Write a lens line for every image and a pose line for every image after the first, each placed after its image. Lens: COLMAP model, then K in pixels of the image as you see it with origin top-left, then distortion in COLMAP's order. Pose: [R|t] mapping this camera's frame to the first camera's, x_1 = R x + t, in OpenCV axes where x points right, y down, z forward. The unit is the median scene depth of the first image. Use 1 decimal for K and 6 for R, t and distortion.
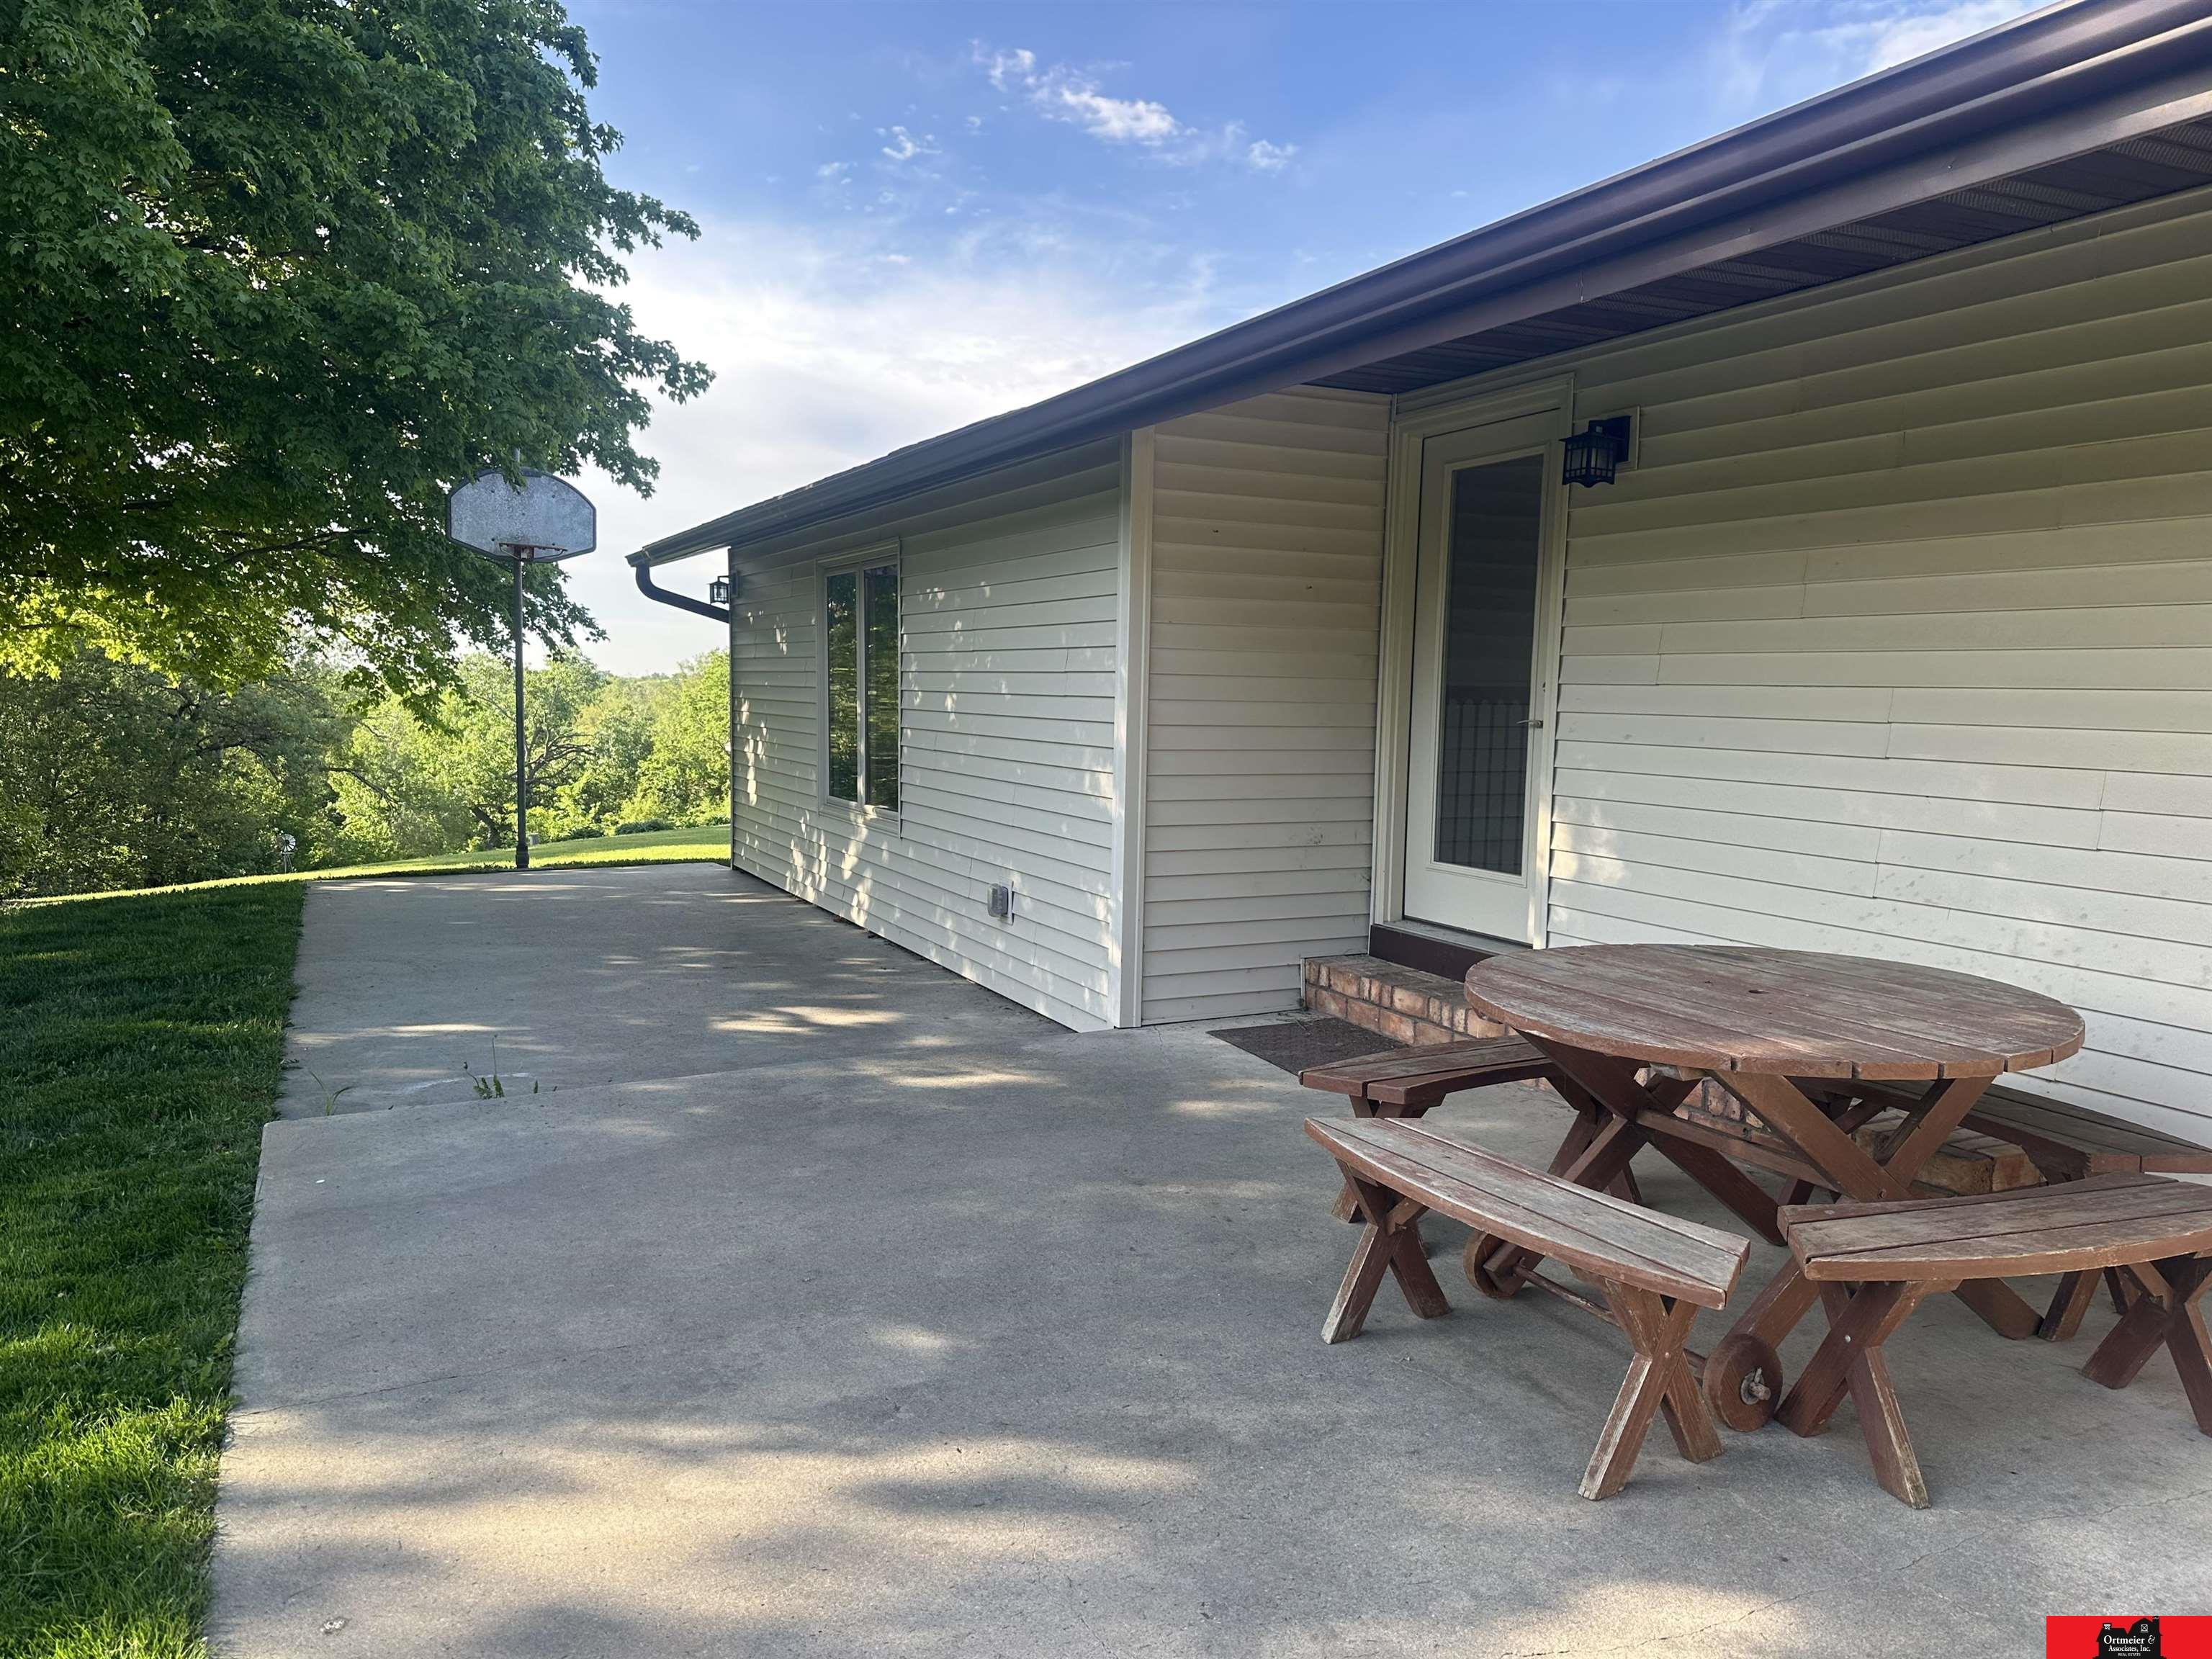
lens RADIAL K [[1563.1, 0, 1101.1], [0, 1563.1, 836.0], [0, 0, 1]] dist [0.065292, -0.104772]
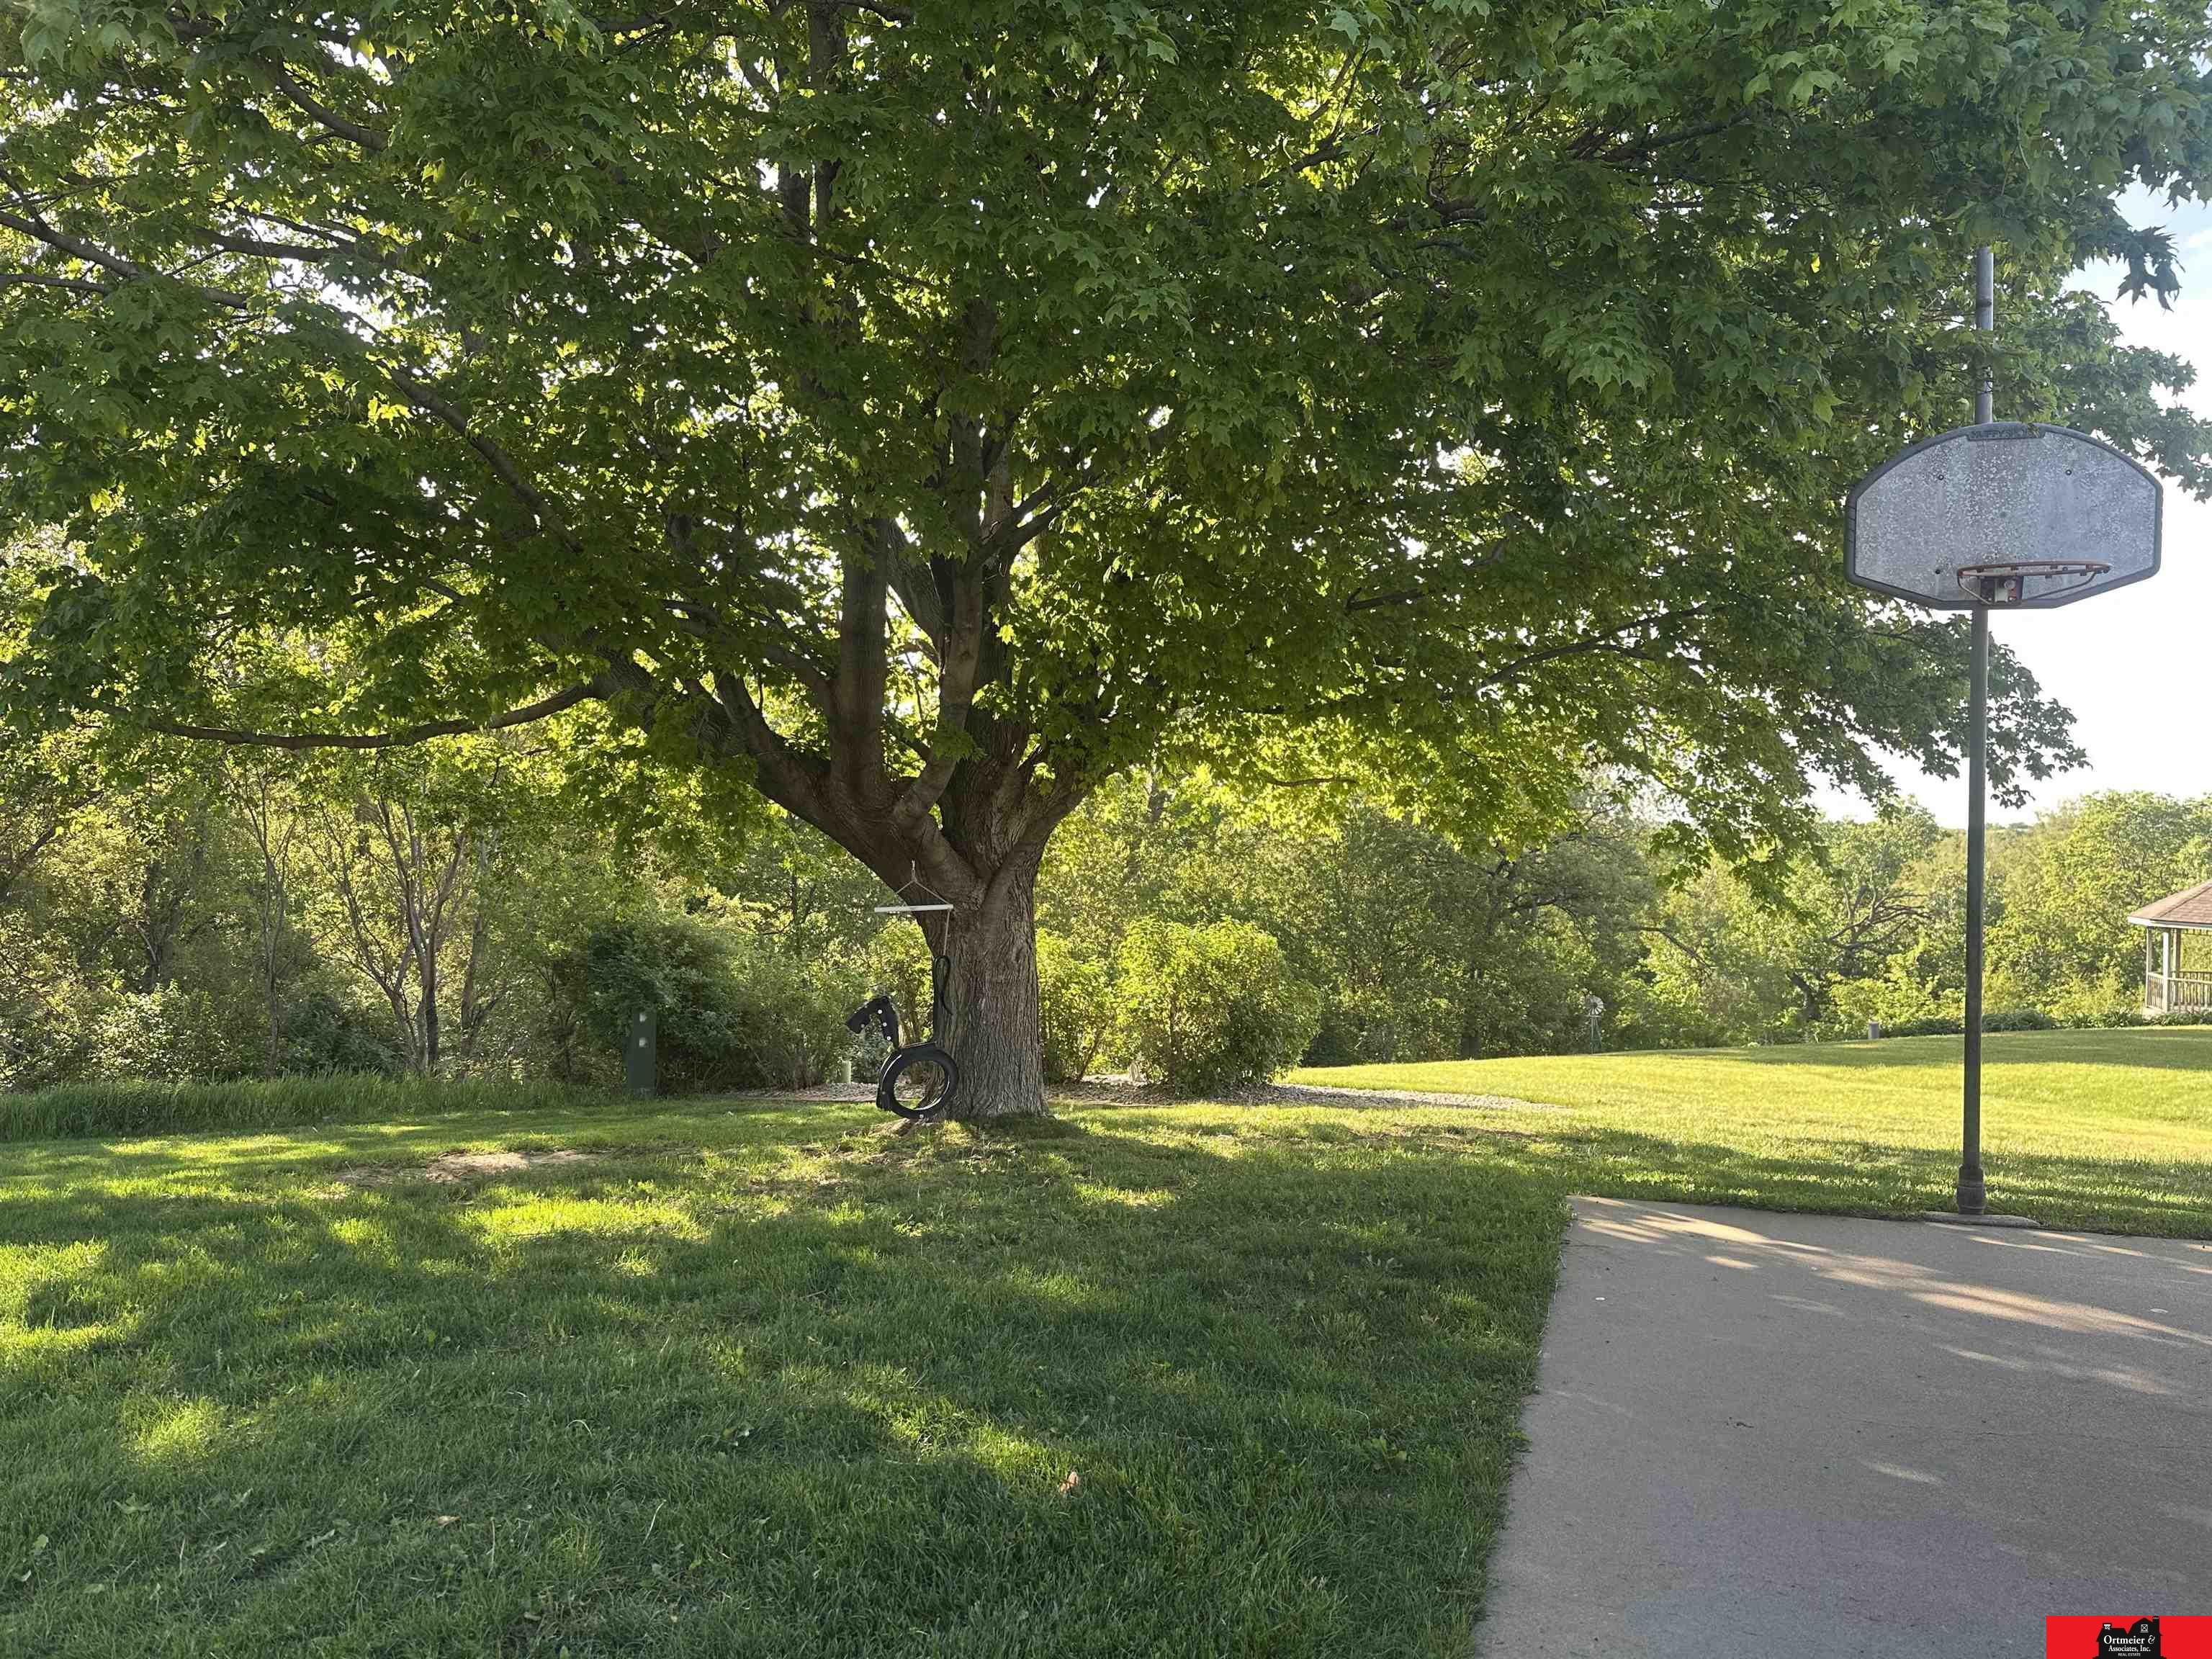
lens RADIAL K [[1563.1, 0, 1101.1], [0, 1563.1, 836.0], [0, 0, 1]] dist [0.065292, -0.104772]
pose [[0.706106, -0.006432, -0.708077, -0.052722], [-0.062248, 0.995524, -0.071117, -0.012068], [0.705365, 0.094293, 0.702545, 0.111993]]
